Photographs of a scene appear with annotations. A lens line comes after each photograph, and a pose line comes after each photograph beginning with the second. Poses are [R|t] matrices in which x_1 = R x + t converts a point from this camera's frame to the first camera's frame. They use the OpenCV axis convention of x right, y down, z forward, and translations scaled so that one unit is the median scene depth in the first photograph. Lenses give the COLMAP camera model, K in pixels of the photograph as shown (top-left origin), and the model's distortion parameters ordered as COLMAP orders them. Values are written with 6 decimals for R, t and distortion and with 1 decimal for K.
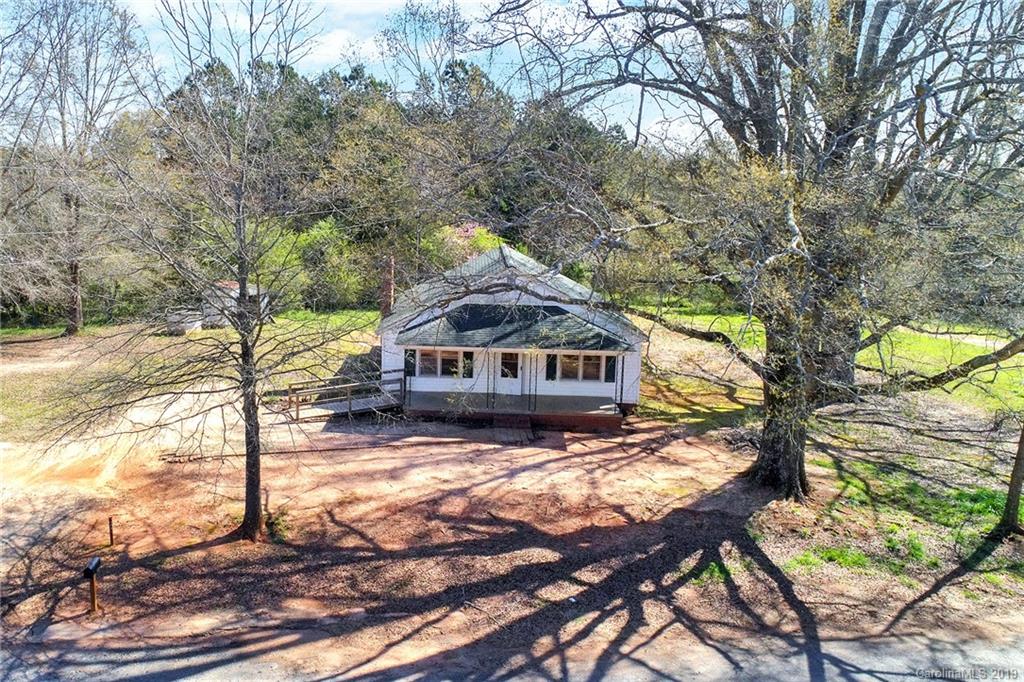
lens RADIAL K [[746.4, 0, 512.6], [0, 746.4, 315.3], [0, 0, 1]] dist [-0.010742, -0.000249]
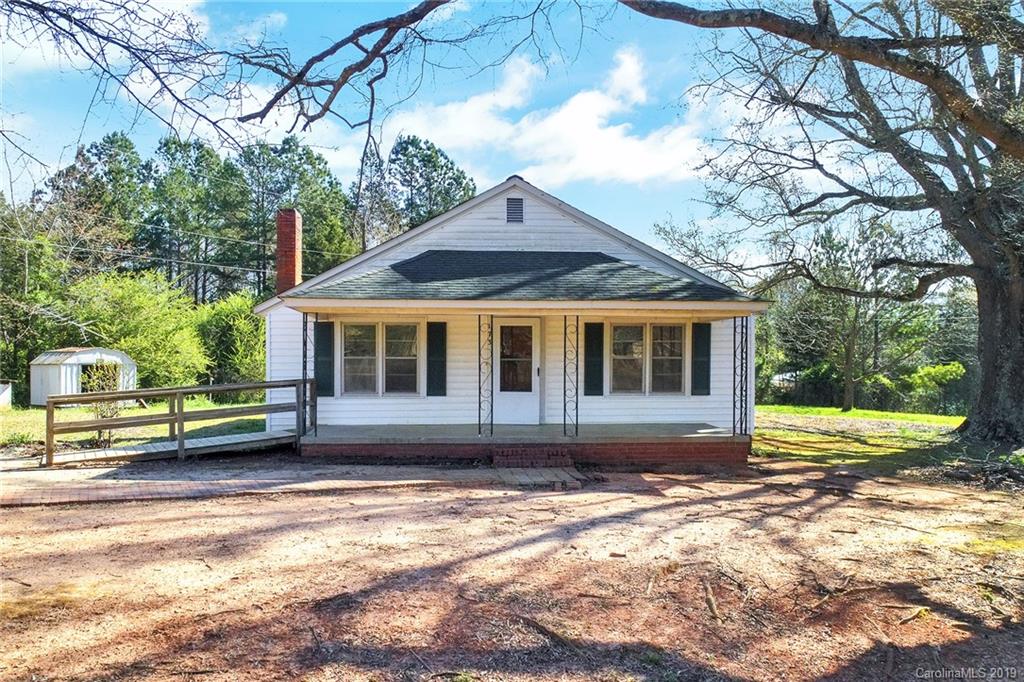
lens RADIAL K [[828.9, 0, 563.8], [0, 828.9, 341.7], [0, 0, 1]] dist [-0.029898, -0.008642]
pose [[0.994031, -0.030570, 0.104726, -0.035608], [0.043441, 0.991466, -0.122919, 0.140597], [-0.100075, 0.126734, 0.986876, 0.482100]]
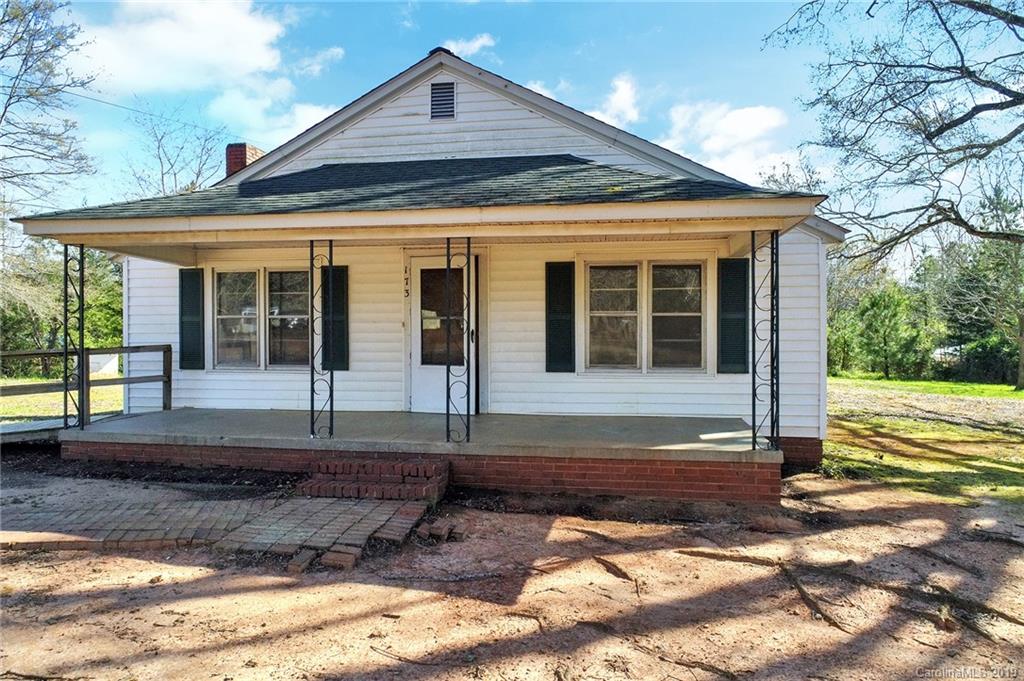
lens RADIAL K [[746.4, 0, 512.6], [0, 746.4, 314.8], [0, 0, 1]] dist [-0.010742, -0.000249]
pose [[0.985041, -0.039168, -0.167812, 0.103547], [0.016251, 0.990601, -0.135815, 0.125459], [0.171554, 0.131056, 0.976419, 0.756179]]
